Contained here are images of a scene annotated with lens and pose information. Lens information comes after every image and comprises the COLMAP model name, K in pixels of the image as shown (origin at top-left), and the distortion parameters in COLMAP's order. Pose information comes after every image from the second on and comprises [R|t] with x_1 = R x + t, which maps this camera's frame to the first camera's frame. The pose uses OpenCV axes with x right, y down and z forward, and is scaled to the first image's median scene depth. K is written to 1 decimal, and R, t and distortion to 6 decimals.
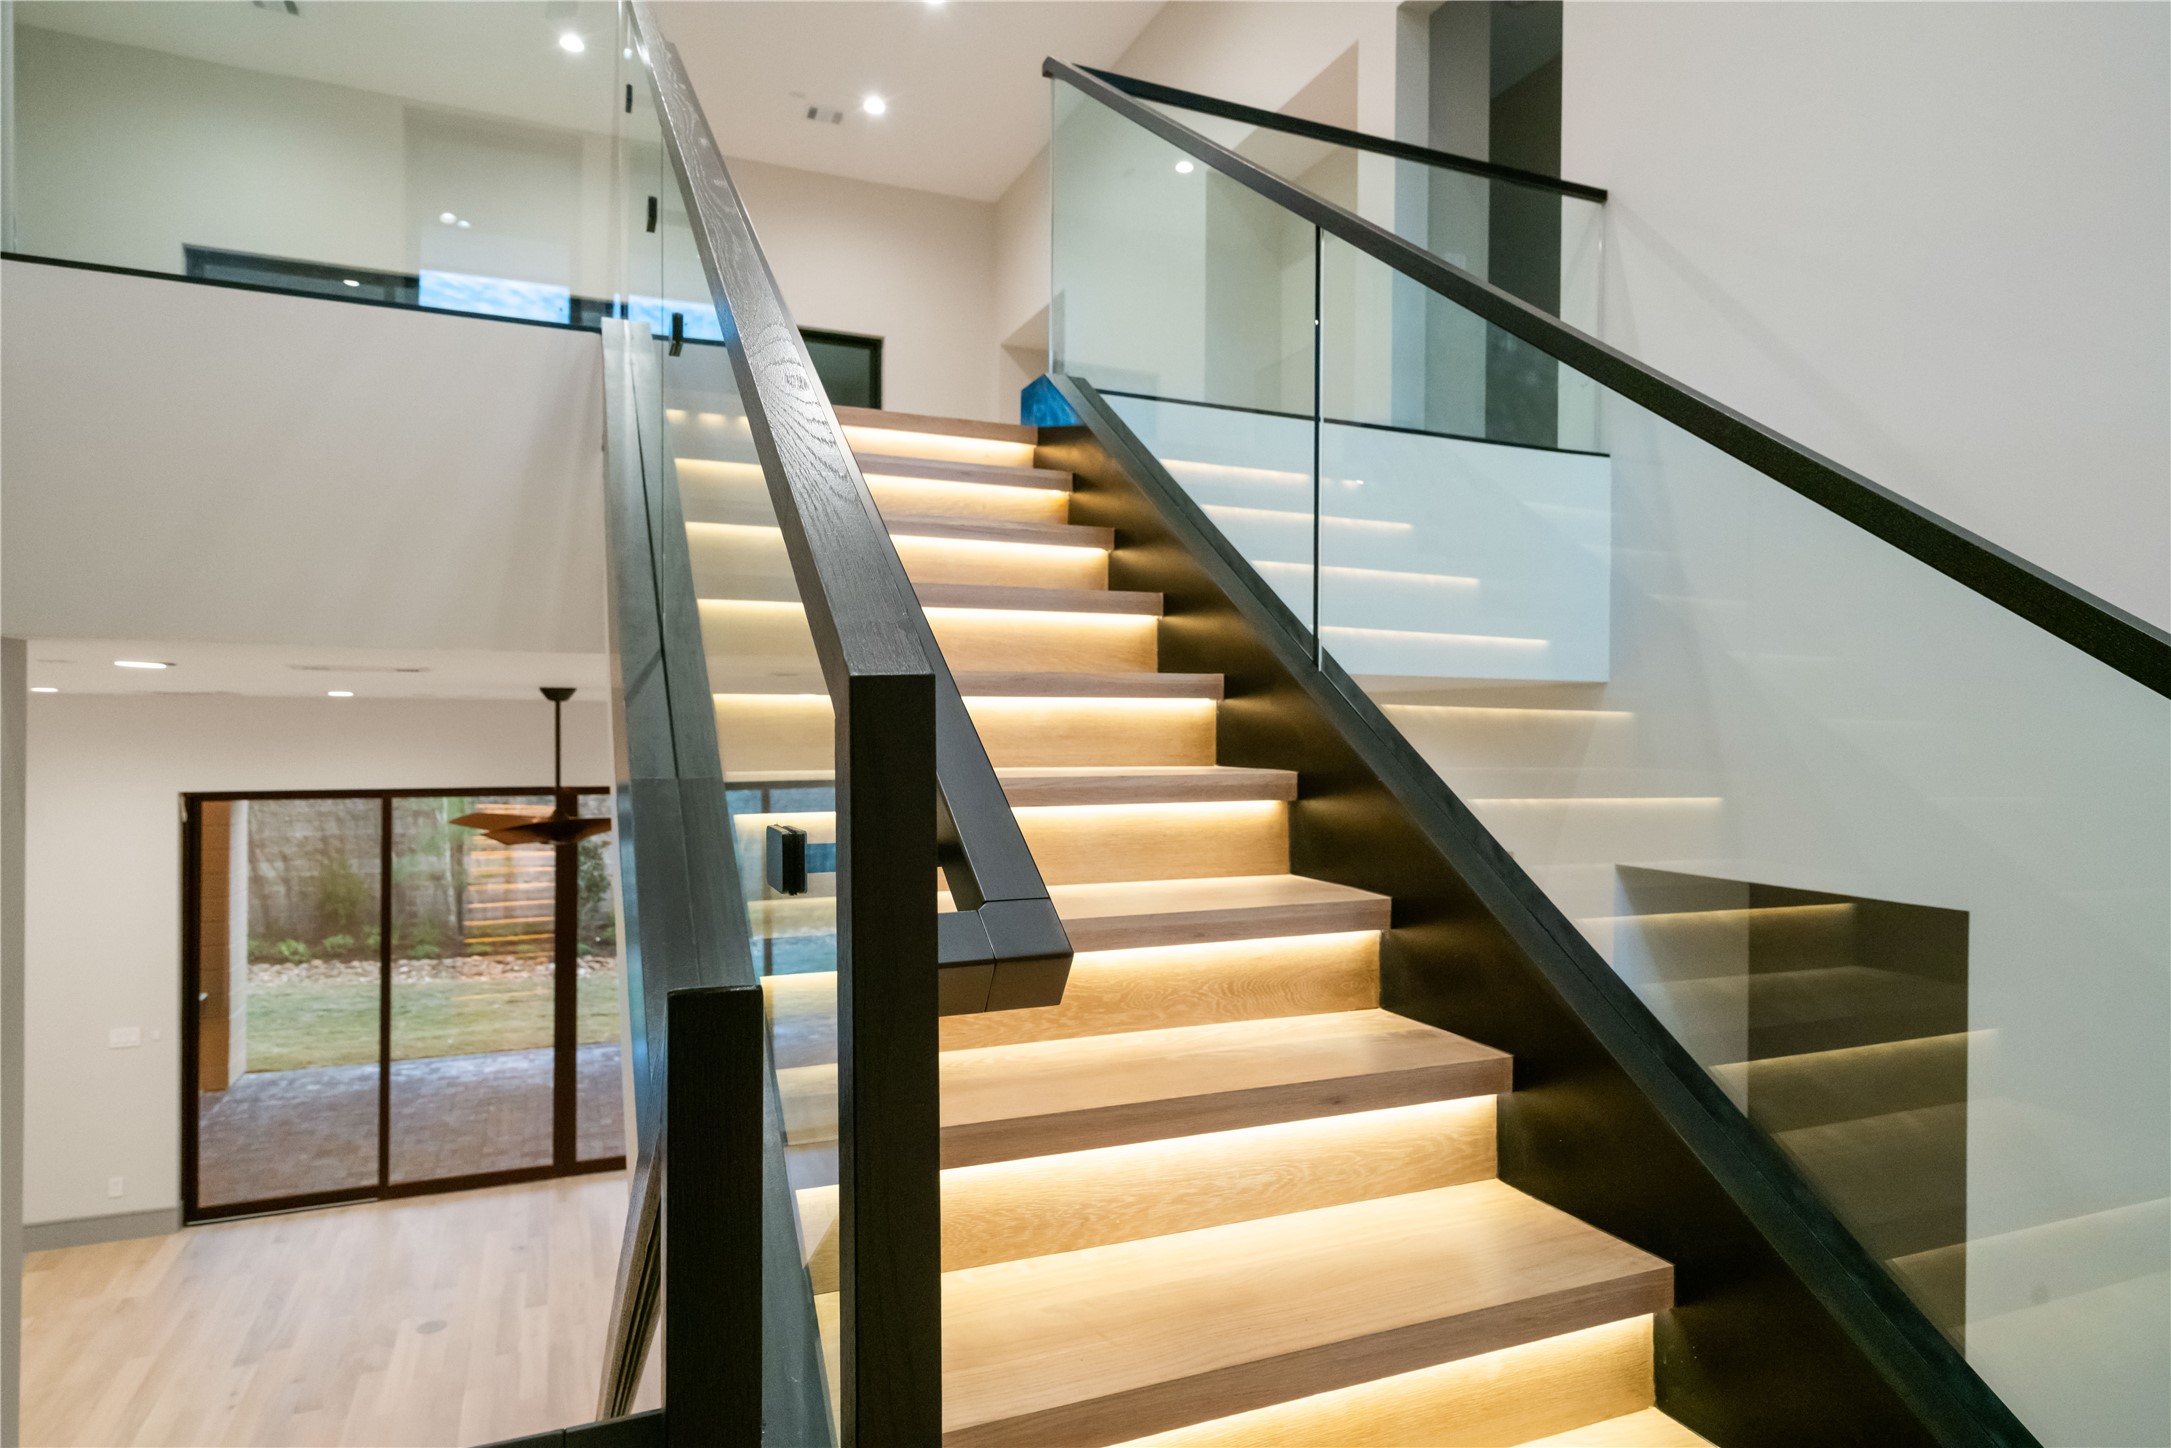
lens RADIAL K [[1231.5, 0, 1085.2], [0, 1231.5, 723.2], [0, 0, 1]] dist [-0.001749, -0.001416]
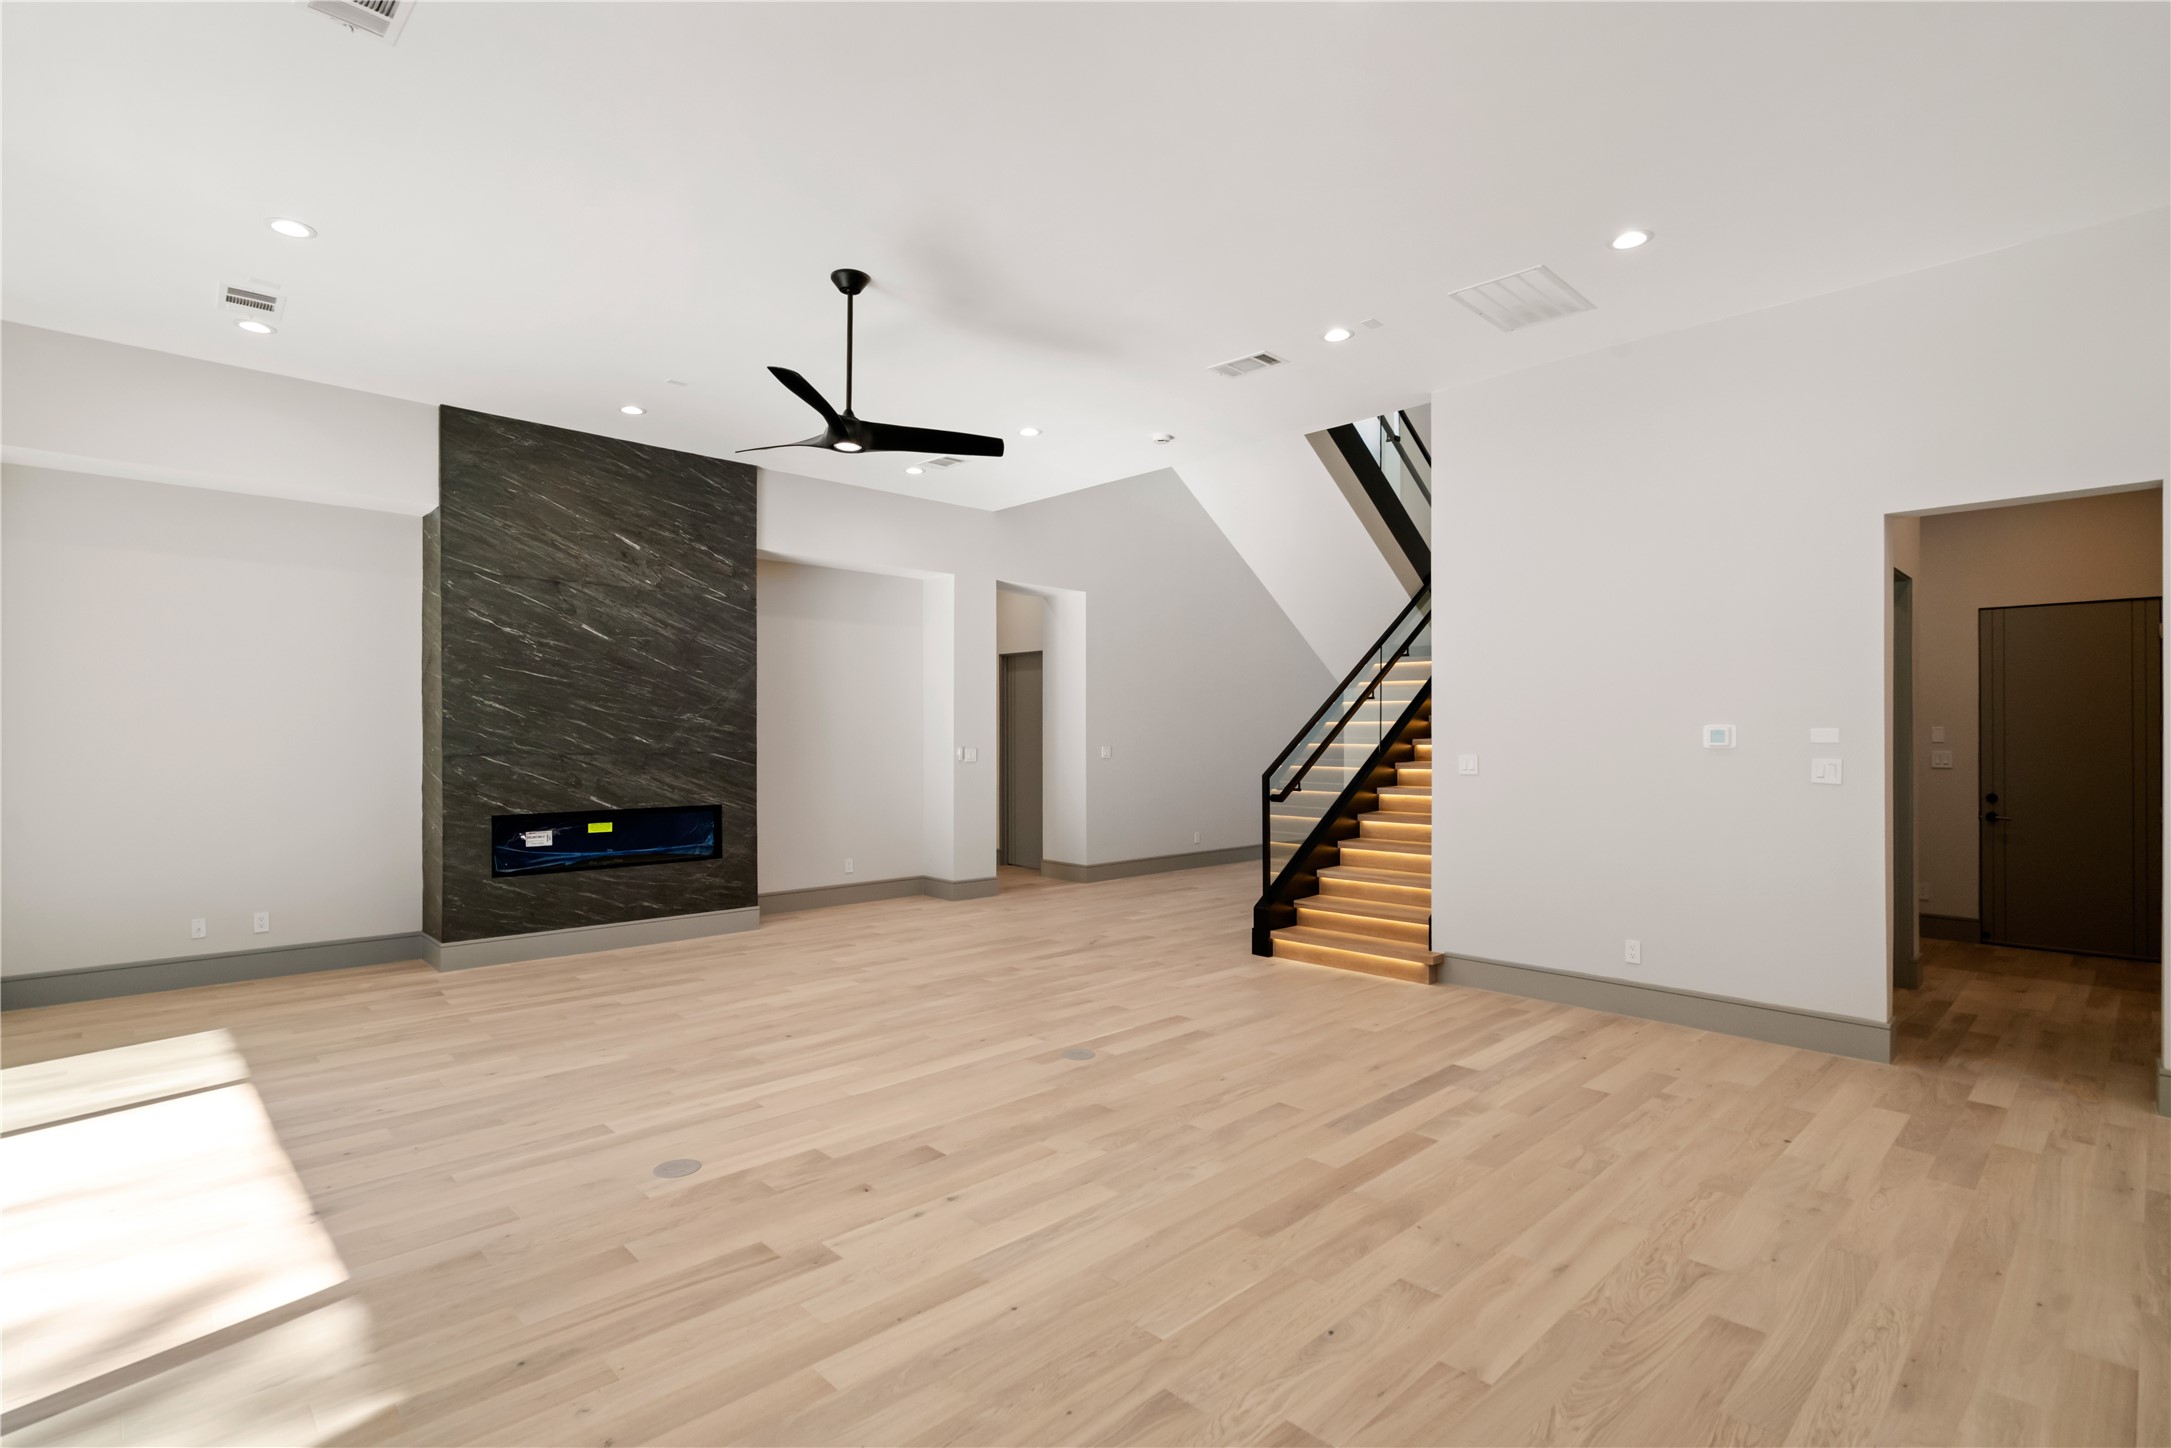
lens RADIAL K [[1037.8, 0, 1098.4], [0, 1037.8, 730.5], [0, 0, 1]] dist [-0.004861, 0.001185]
pose [[-0.360253, 0.000293, 0.932855, -0.439834], [-0.003032, 0.999994, -0.001485, 0.110552], [-0.932850, -0.003363, -0.360250, 0.400259]]
